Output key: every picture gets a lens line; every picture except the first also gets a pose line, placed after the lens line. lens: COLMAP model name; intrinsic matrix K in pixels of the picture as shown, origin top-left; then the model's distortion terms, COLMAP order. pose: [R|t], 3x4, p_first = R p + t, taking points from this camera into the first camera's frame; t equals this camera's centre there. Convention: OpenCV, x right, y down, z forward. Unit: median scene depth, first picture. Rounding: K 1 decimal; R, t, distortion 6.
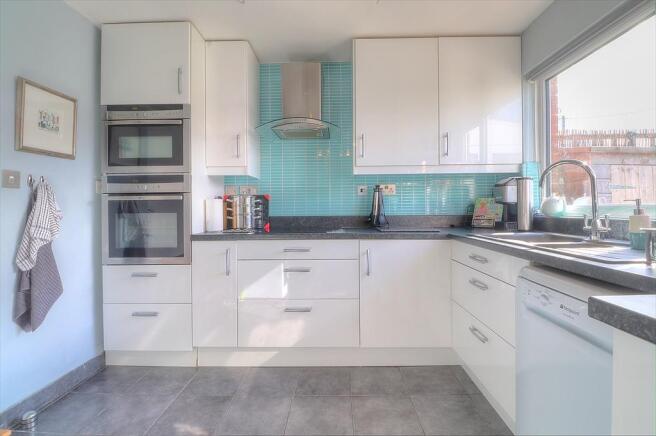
lens RADIAL K [[308.4, 0, 330.3], [0, 308.4, 209.0], [0, 0, 1]] dist [-0.017209, -0.000251]
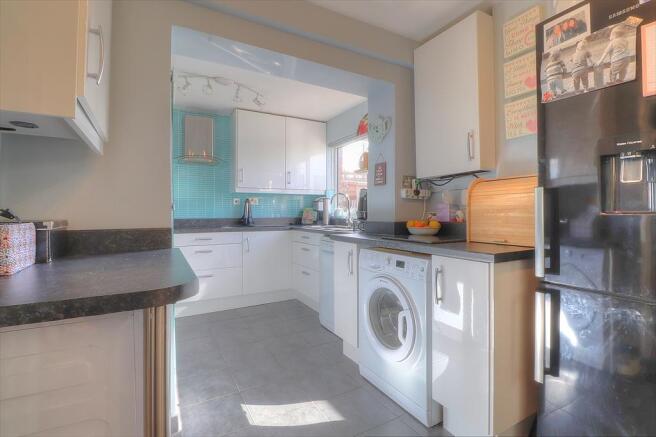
lens RADIAL K [[308.4, 0, 328.6], [0, 308.4, 215.3], [0, 0, 1]] dist [-0.017209, -0.000251]
pose [[0.863300, 0.000871, 0.504690, -0.326341], [-0.004323, 0.999975, 0.005668, -0.003421], [-0.504672, -0.007075, 0.863282, -0.659700]]
